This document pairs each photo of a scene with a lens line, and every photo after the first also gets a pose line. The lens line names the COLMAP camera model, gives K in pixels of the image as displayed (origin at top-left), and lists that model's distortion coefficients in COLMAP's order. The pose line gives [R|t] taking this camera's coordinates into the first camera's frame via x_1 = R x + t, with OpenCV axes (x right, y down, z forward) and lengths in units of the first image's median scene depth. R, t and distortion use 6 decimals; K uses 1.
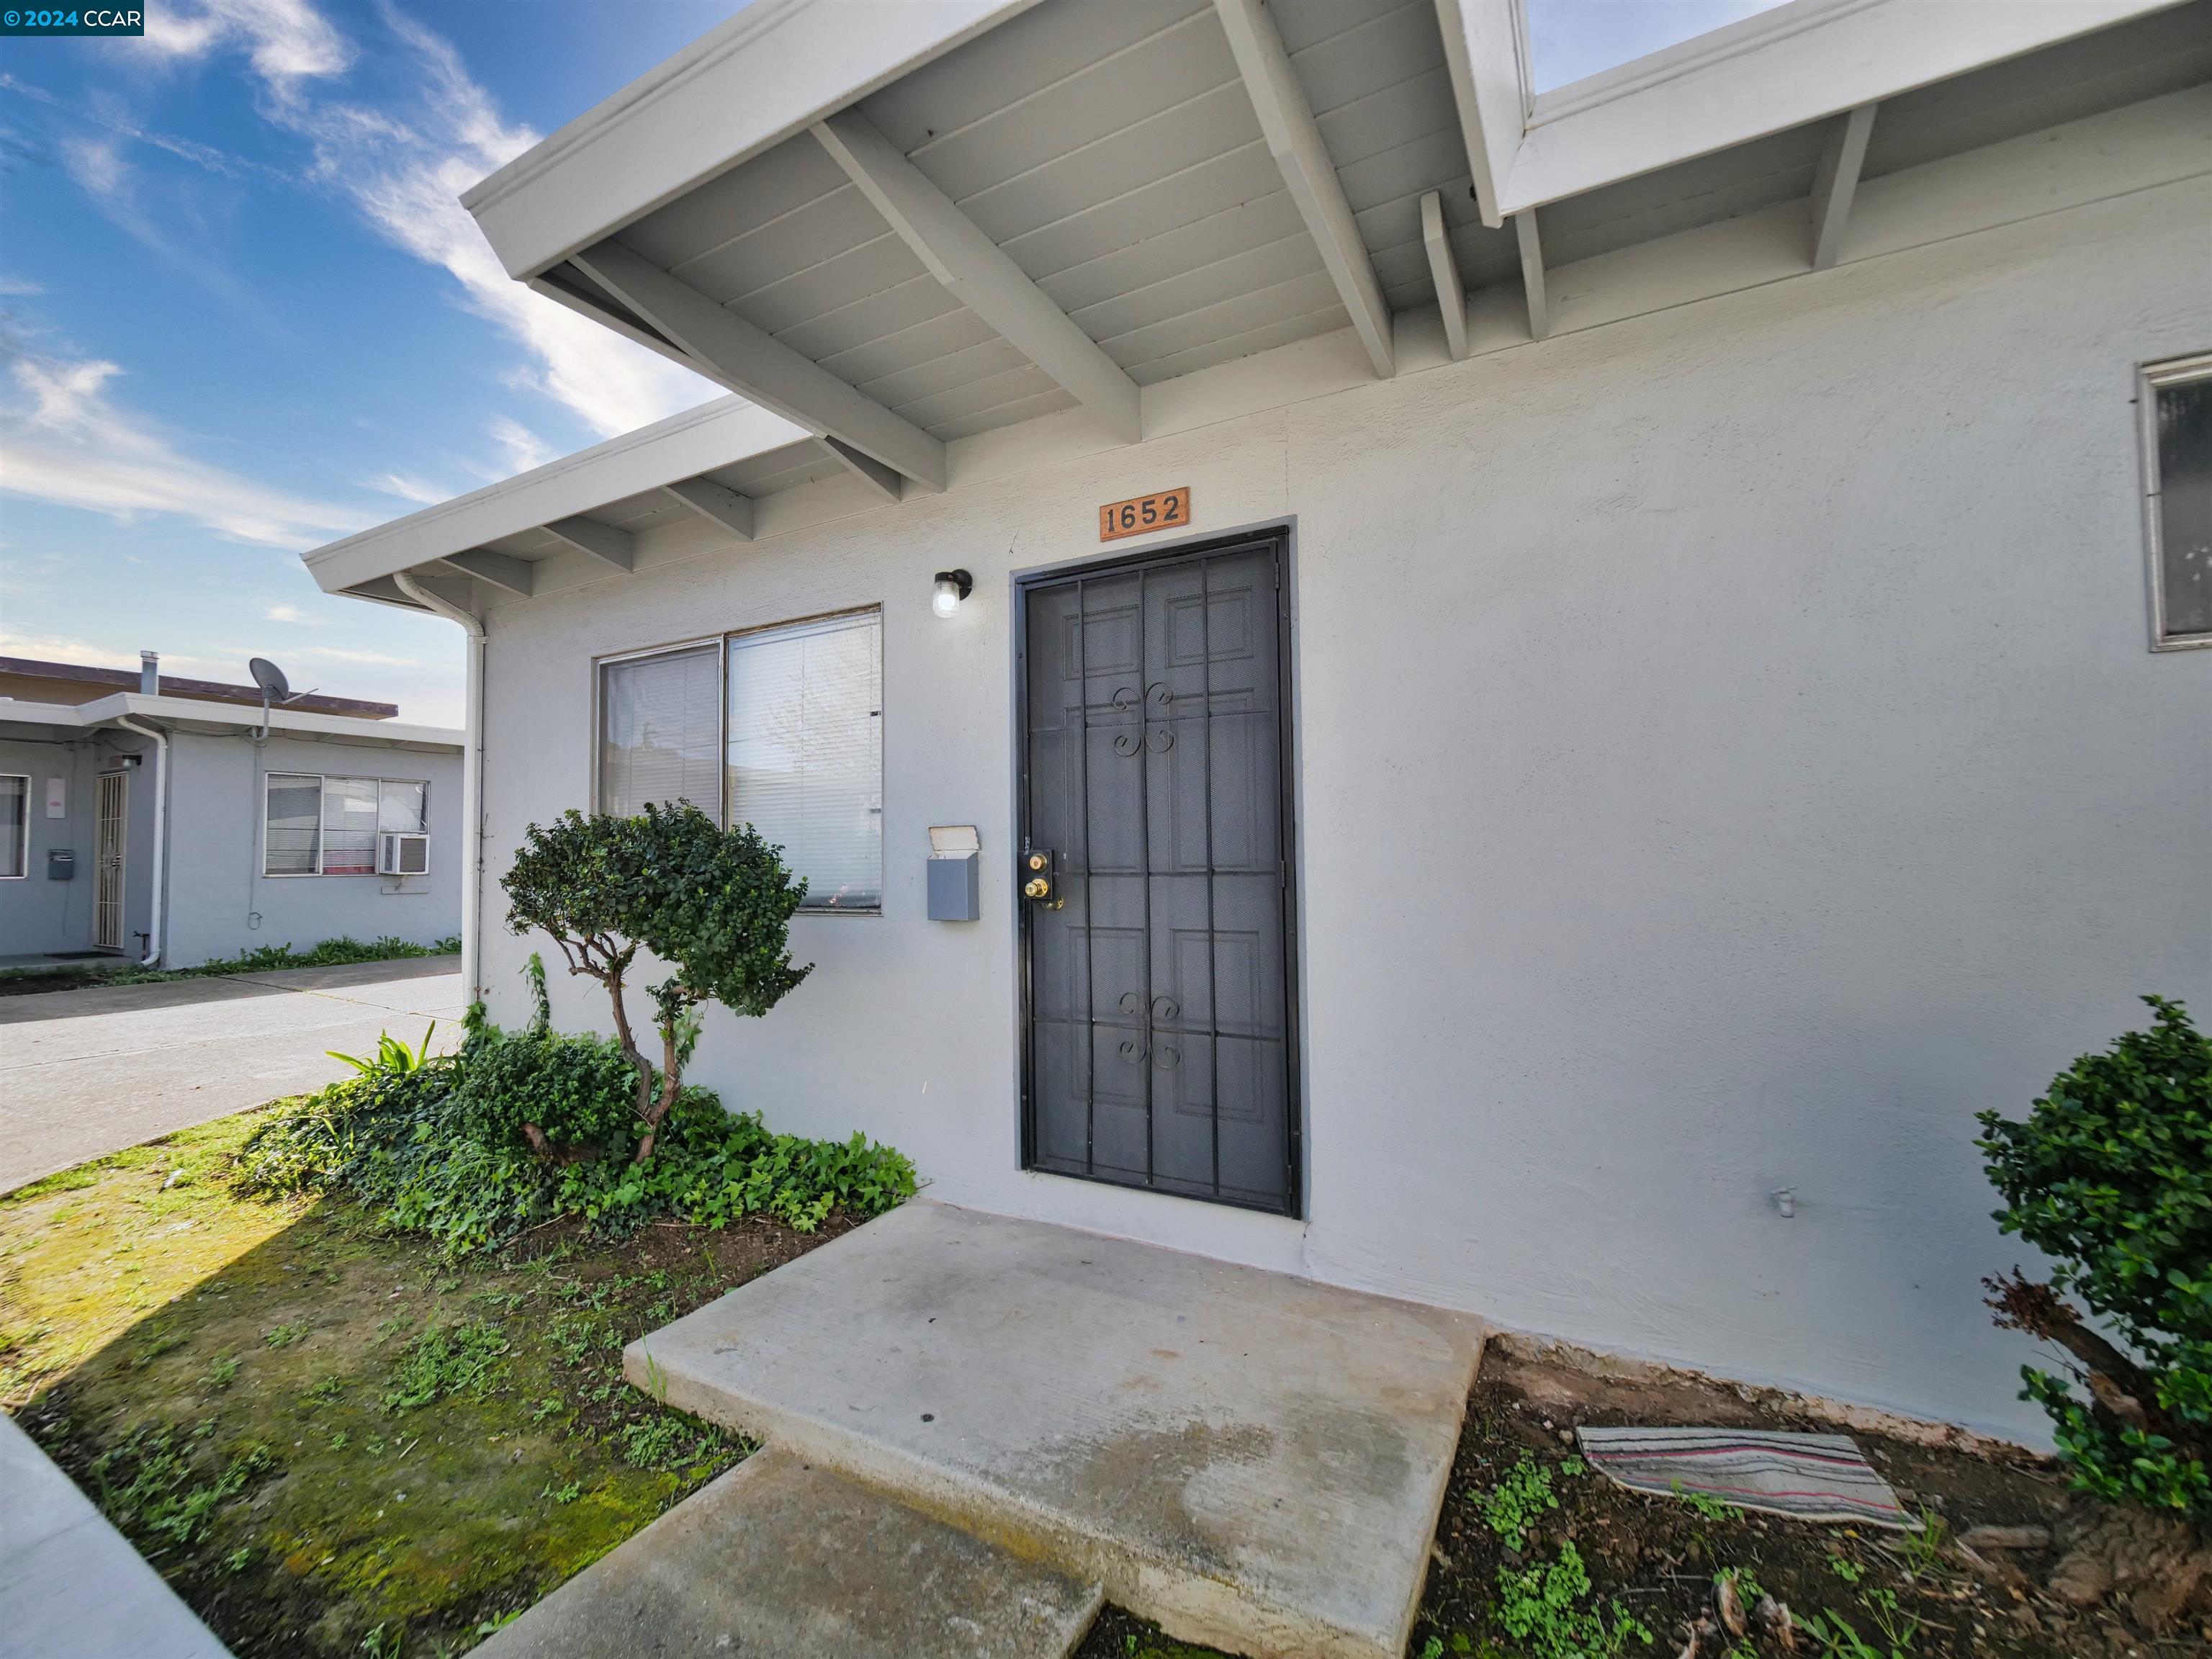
lens RADIAL K [[943.1, 0, 1078.6], [0, 943.1, 821.0], [0, 0, 1]] dist [-0.008838, 0.002793]
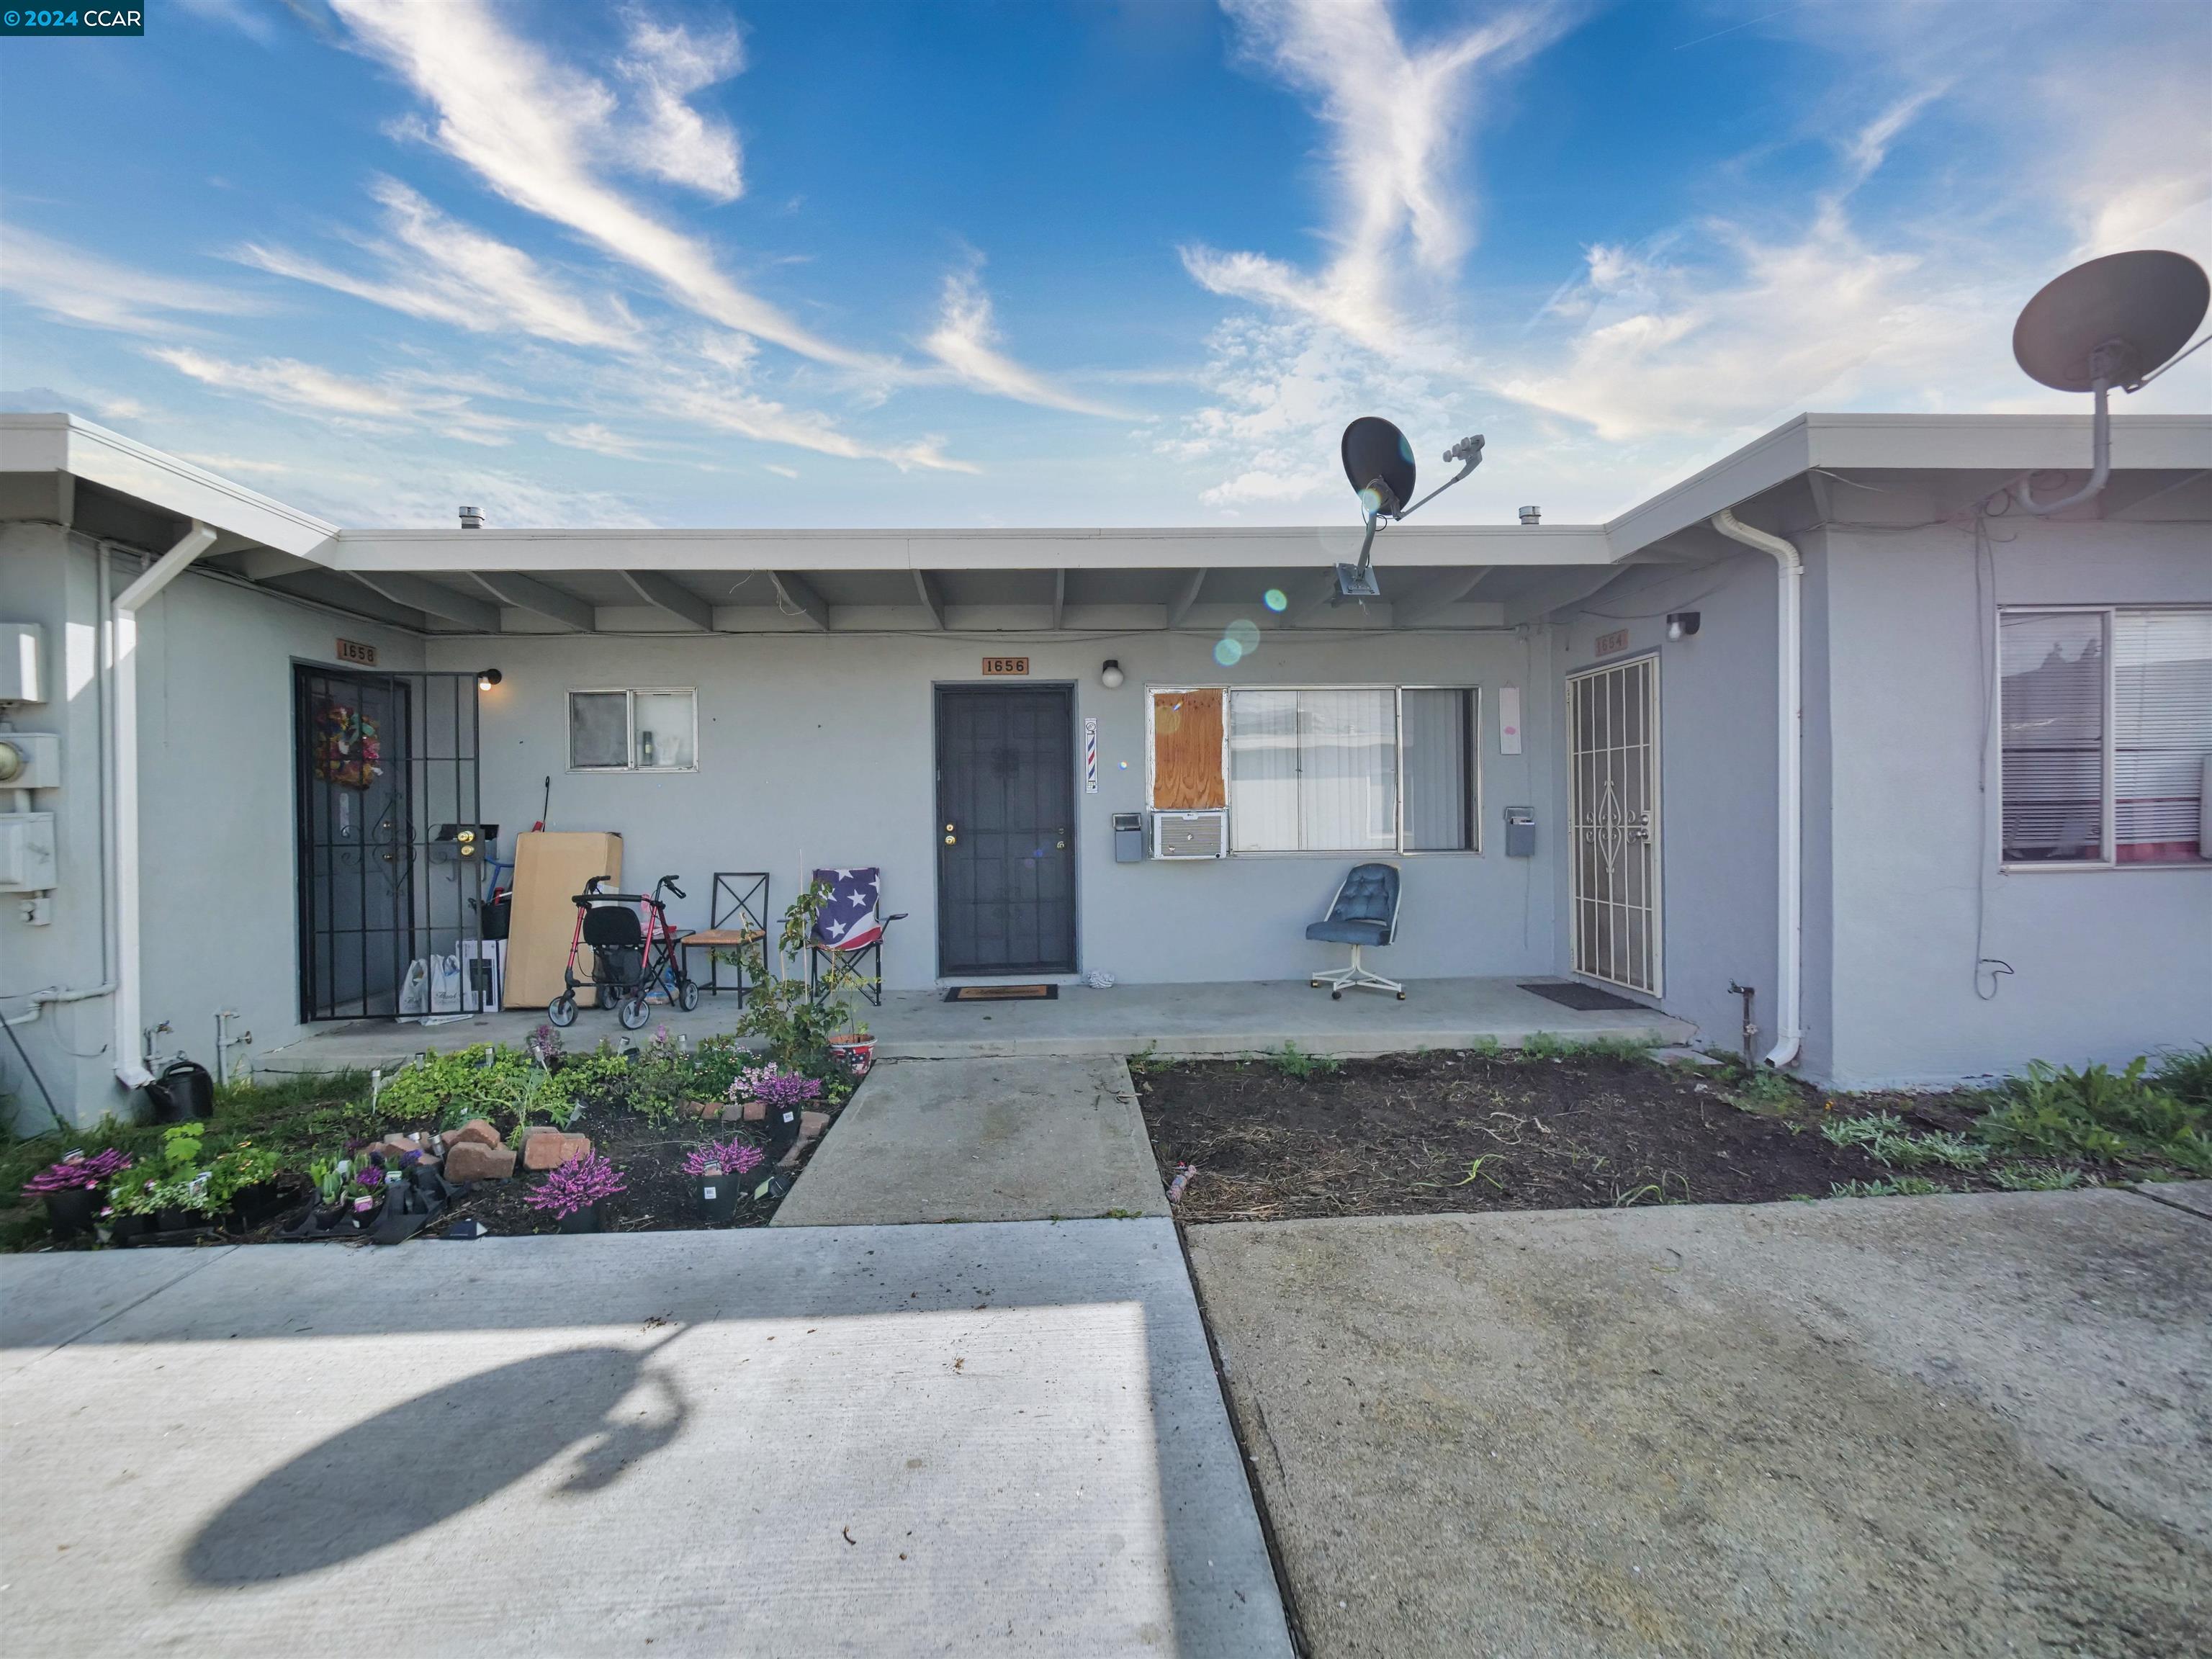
lens RADIAL K [[943.1, 0, 1078.6], [0, 943.1, 821.0], [0, 0, 1]] dist [-0.008838, 0.002793]
pose [[0.516220, 0.005616, -0.856437, -0.723434], [0.044920, 0.998425, 0.033623, 0.006958], [0.855277, -0.055828, 0.515155, 0.452154]]
